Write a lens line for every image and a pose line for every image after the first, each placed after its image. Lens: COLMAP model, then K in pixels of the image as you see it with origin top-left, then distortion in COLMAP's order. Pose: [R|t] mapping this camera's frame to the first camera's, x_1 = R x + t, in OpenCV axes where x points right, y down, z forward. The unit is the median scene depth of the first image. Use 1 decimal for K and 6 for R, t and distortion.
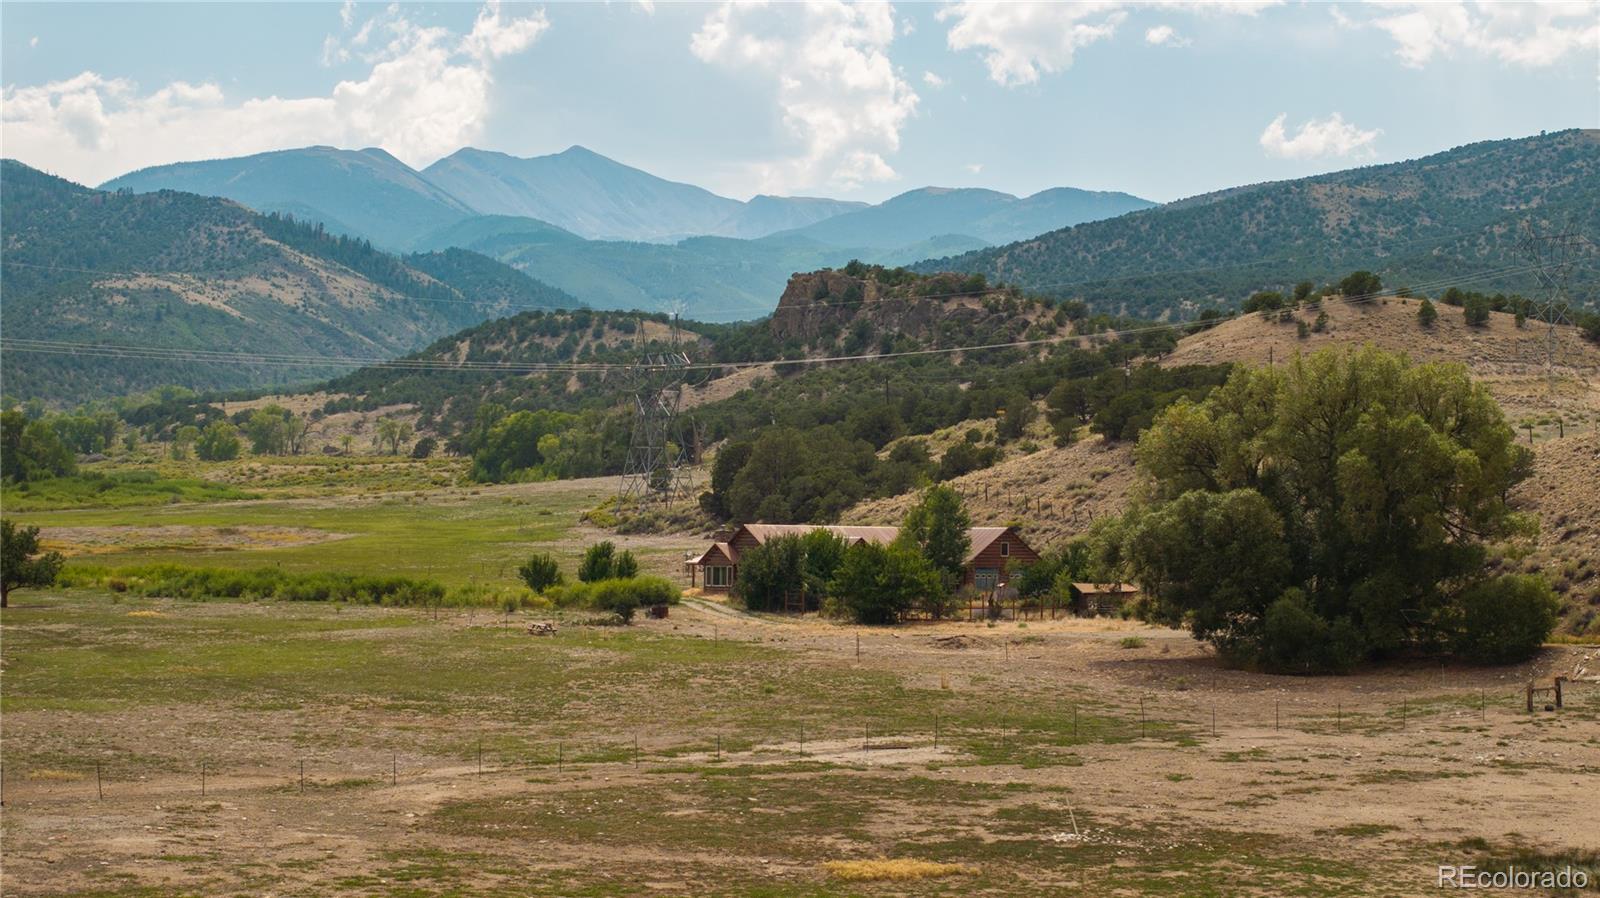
lens RADIAL K [[3215.8, 0, 800.0], [0, 3215.8, 449.0], [0, 0, 1]] dist [-0.167032, 1.278024]
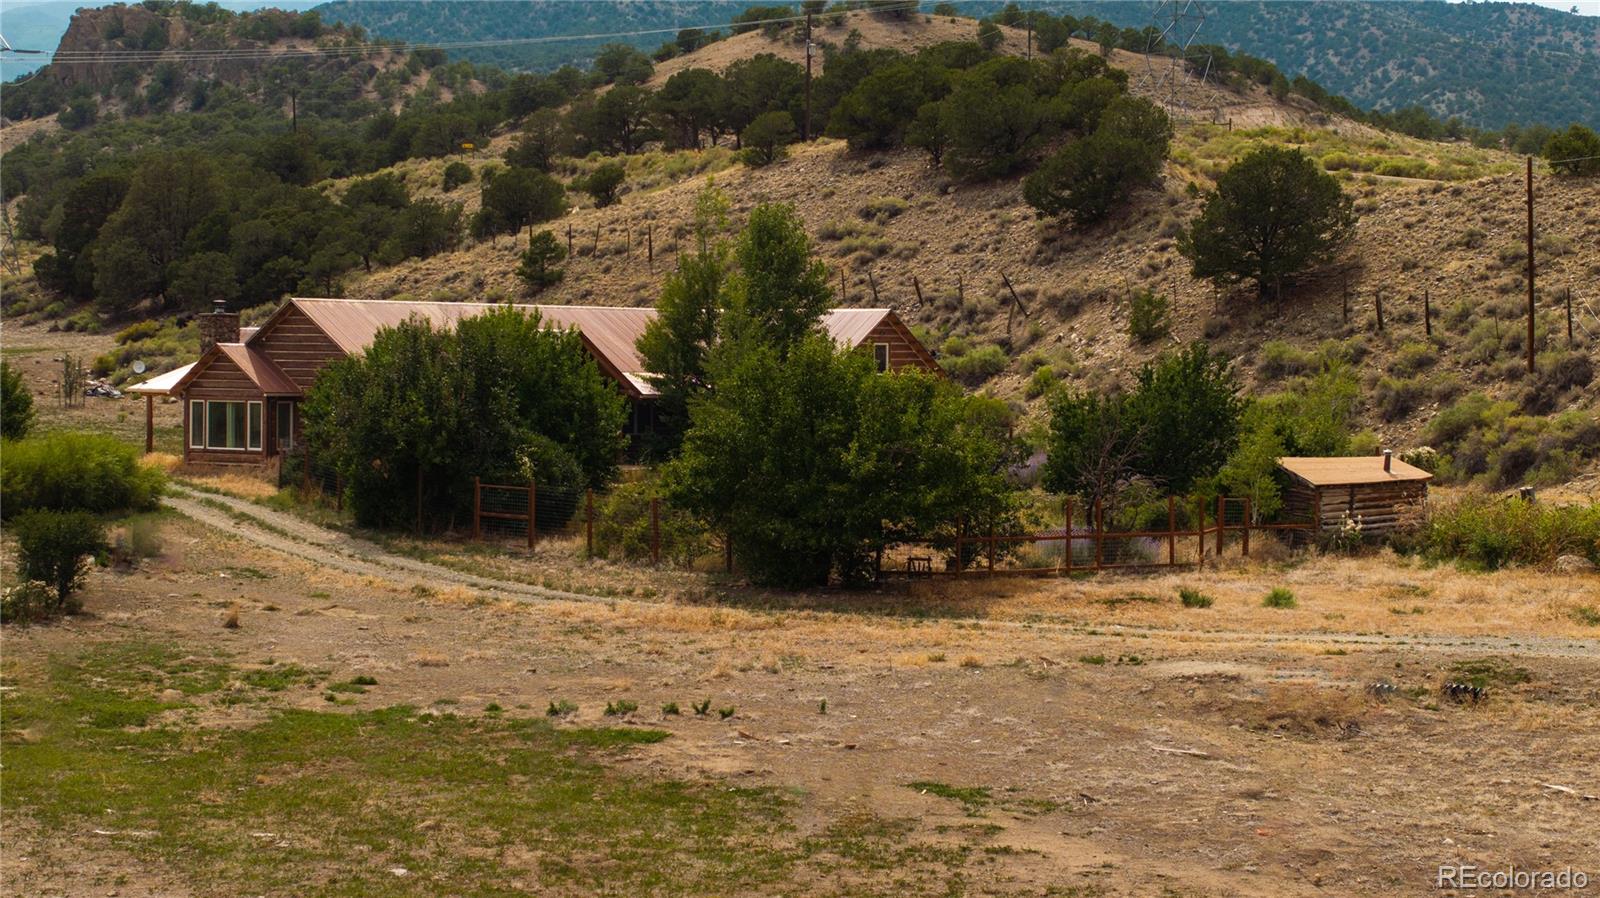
lens RADIAL K [[3215.8, 0, 800.0], [0, 3215.8, 449.0], [0, 0, 1]] dist [-0.167032, 1.278024]
pose [[0.972675, -0.004825, 0.232123, -0.017450], [-0.010122, 0.997952, 0.063160, 0.005841], [-0.231952, -0.063784, 0.970634, 0.211945]]
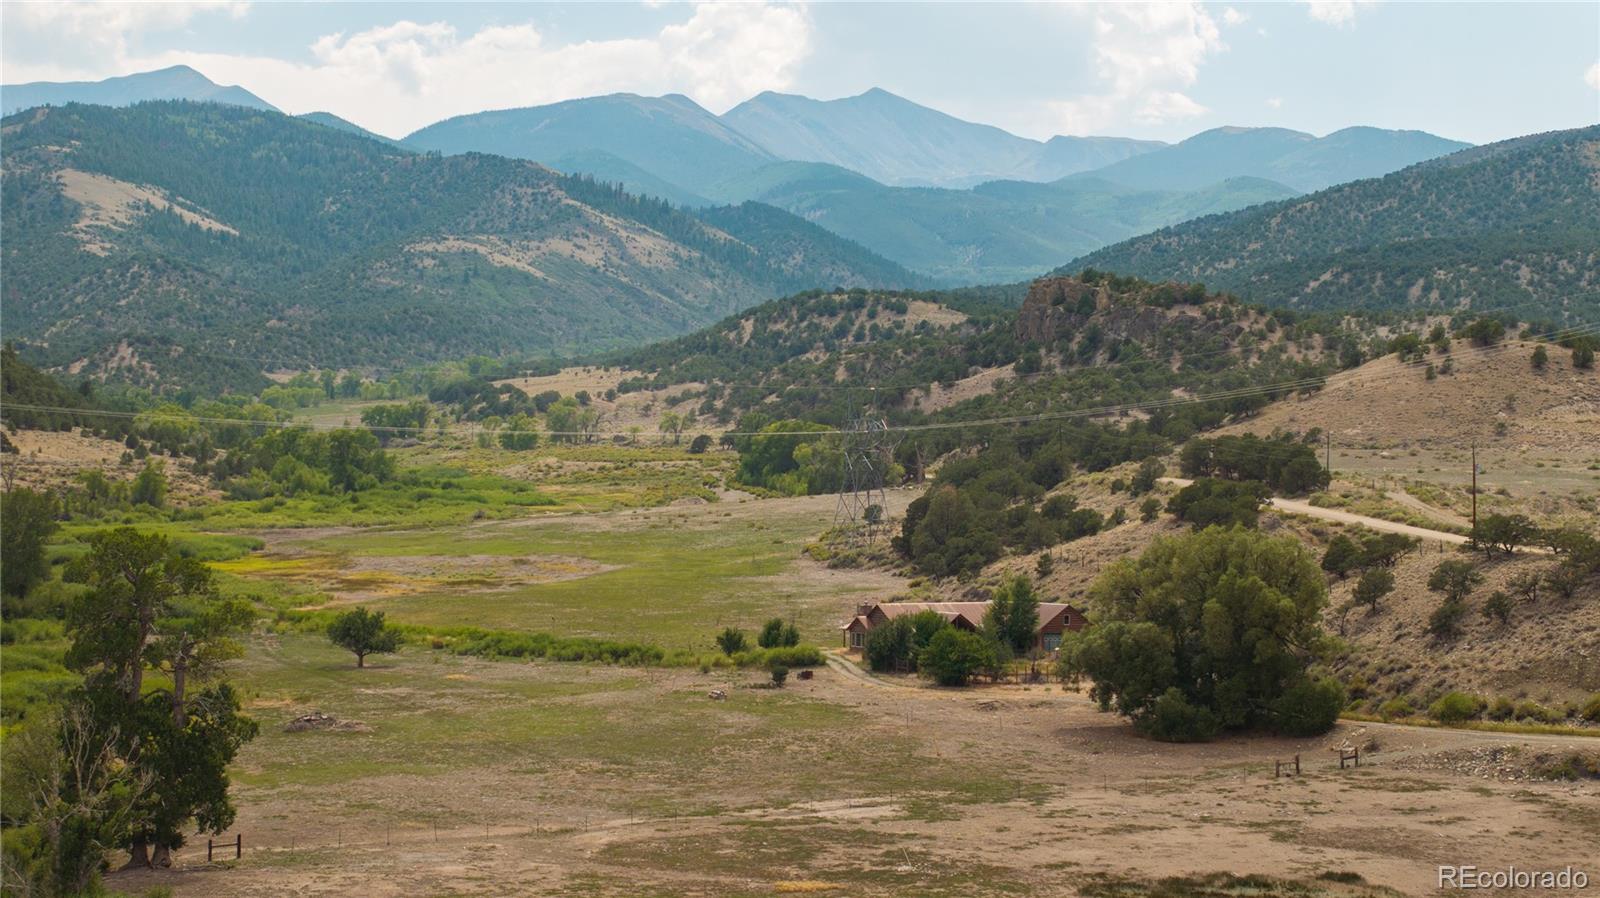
lens RADIAL K [[3215.8, 0, 800.0], [0, 3215.8, 449.0], [0, 0, 1]] dist [-0.167032, 1.278024]
pose [[0.995524, -0.002706, -0.094472, 0.029298], [0.004639, 0.999784, 0.020250, -0.026059], [0.094396, -0.020597, 0.995322, -0.143446]]
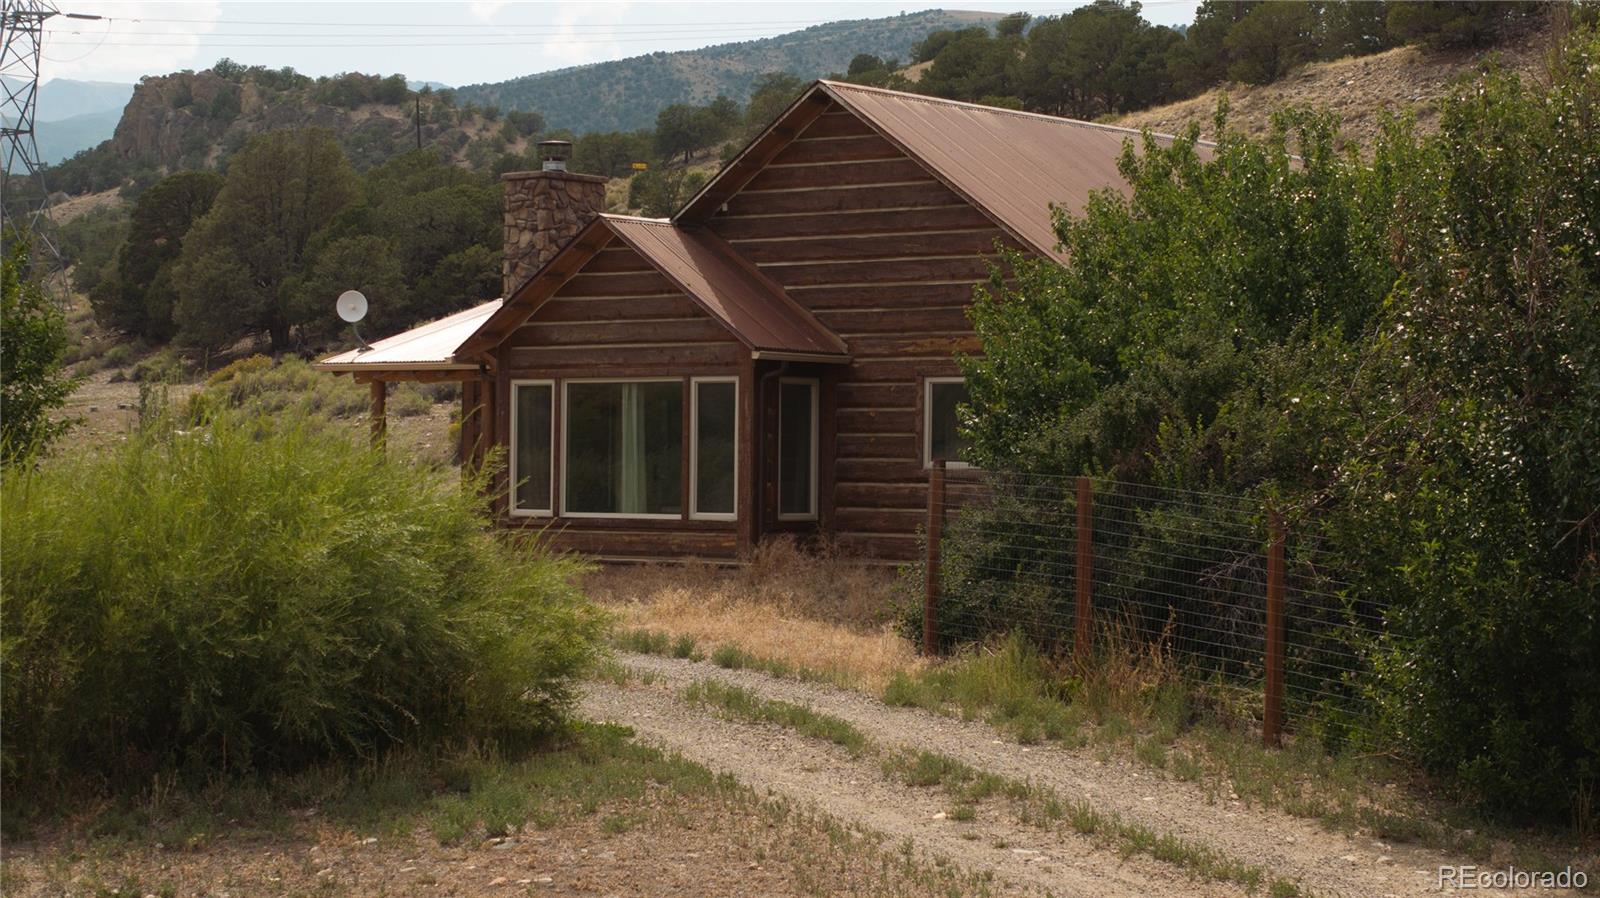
lens RADIAL K [[3215.8, 0, 800.0], [0, 3215.8, 449.0], [0, 0, 1]] dist [-0.167032, 1.278024]
pose [[0.976600, 0.001383, 0.215060, -0.017243], [-0.008060, 0.999512, 0.030175, 0.012610], [-0.214914, -0.031202, 0.976135, 0.308258]]
